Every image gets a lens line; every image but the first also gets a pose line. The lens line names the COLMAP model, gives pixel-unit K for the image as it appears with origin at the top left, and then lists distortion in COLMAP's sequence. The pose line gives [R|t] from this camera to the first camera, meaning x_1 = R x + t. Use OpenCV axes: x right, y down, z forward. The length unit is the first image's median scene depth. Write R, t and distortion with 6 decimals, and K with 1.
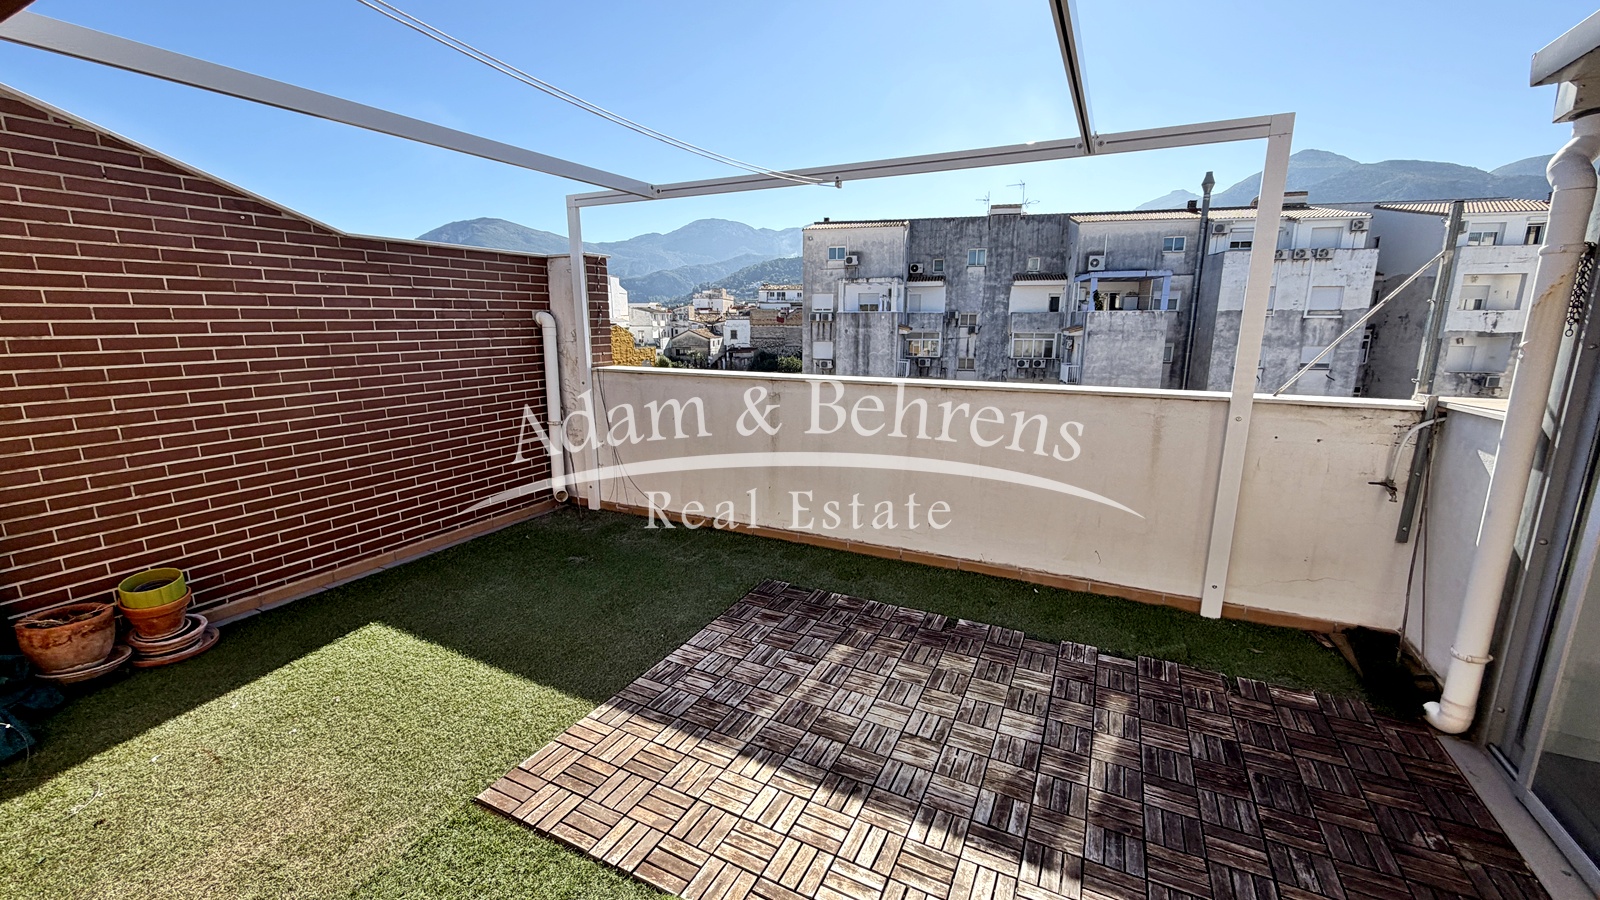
lens RADIAL K [[635.2, 0, 796.6], [0, 635.2, 453.5], [0, 0, 1]] dist [0.000167, -0.000383]
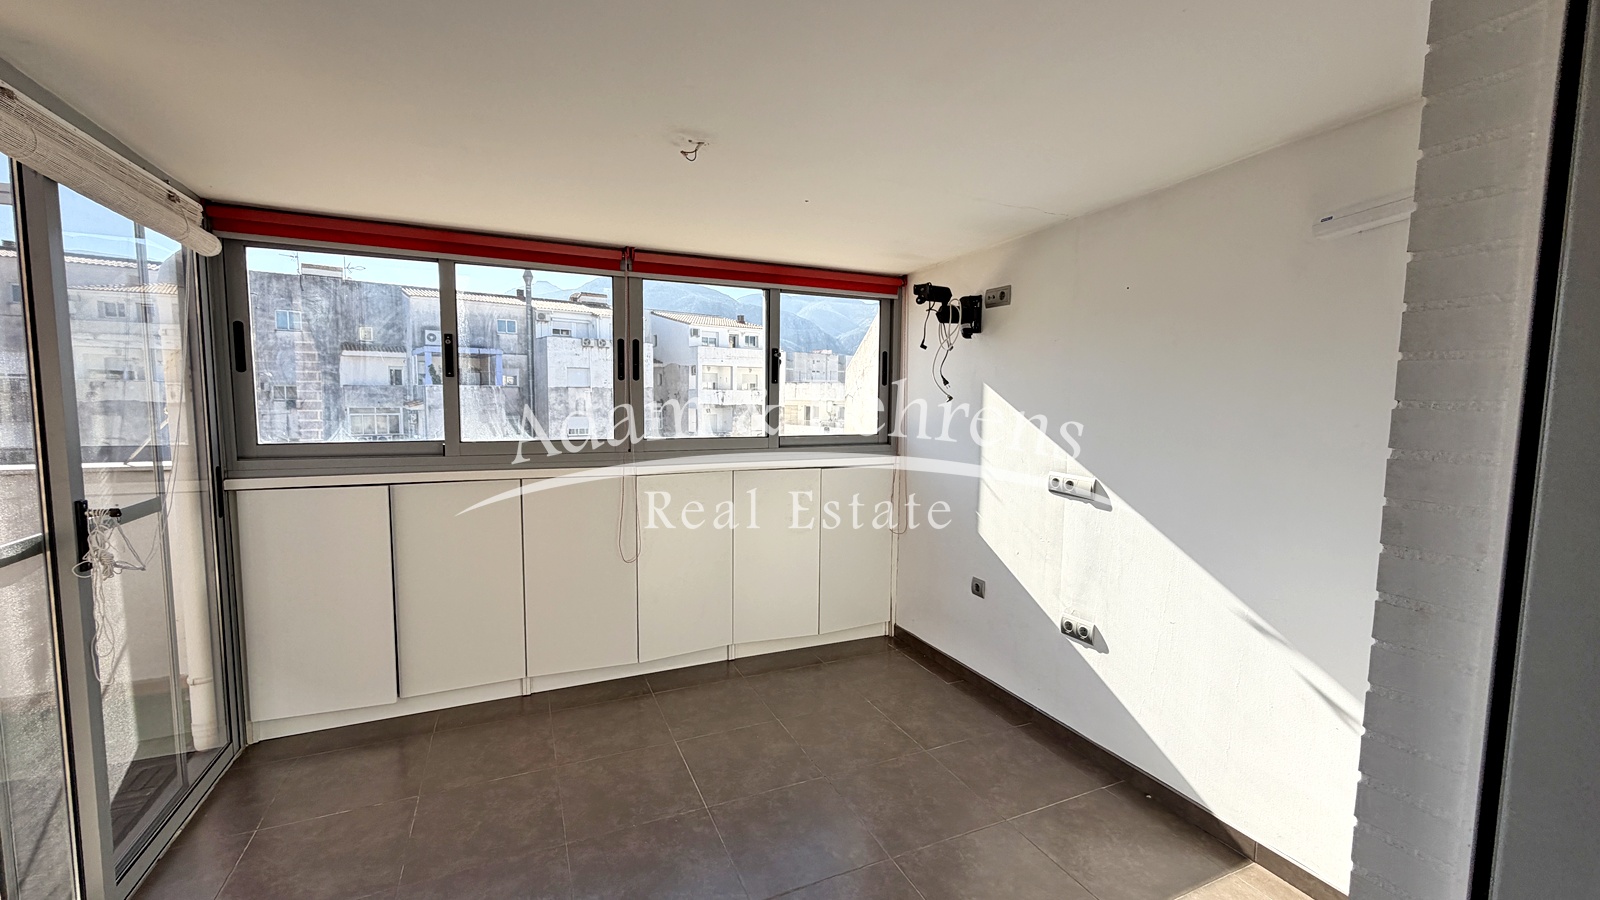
lens RADIAL K [[635.2, 0, 795.0], [0, 635.2, 452.7], [0, 0, 1]] dist [0.000167, -0.000383]
pose [[0.631044, -0.061932, 0.773271, 0.420232], [0.151060, 0.987537, -0.044183, 0.062344], [-0.760897, 0.144692, 0.632535, -0.287062]]
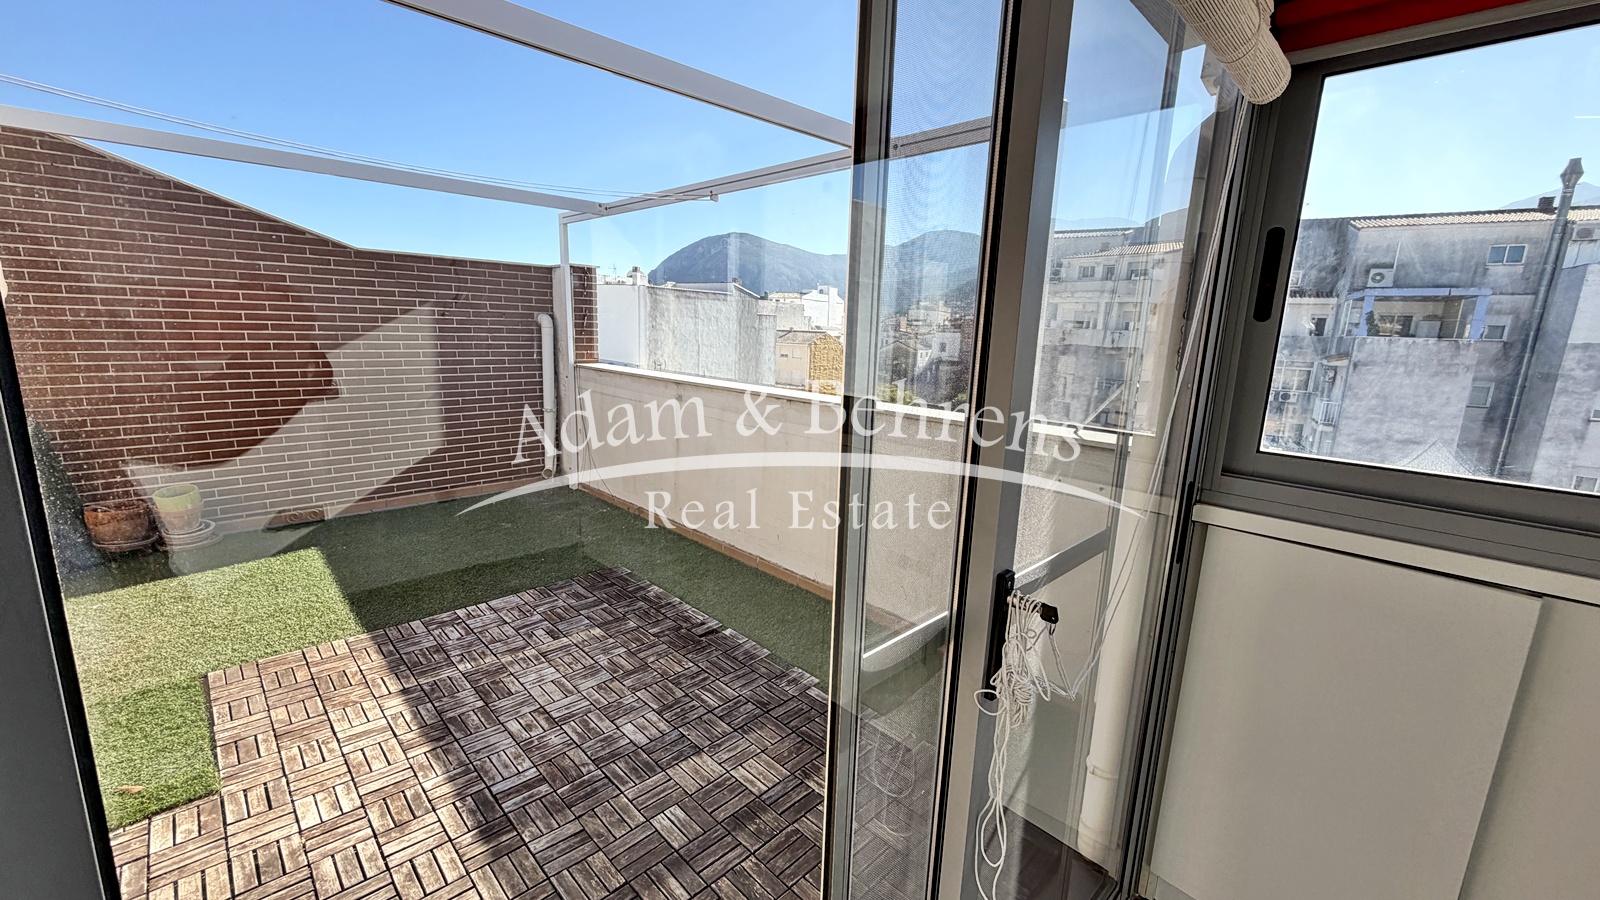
lens RADIAL K [[635.2, 0, 795.8], [0, 635.2, 452.8], [0, 0, 1]] dist [0.000167, -0.000383]
pose [[0.942406, 0.096596, -0.320220, 0.439515], [-0.102303, 0.994753, -0.001004, -0.016144], [0.318442, 0.033705, 0.947343, 0.053467]]
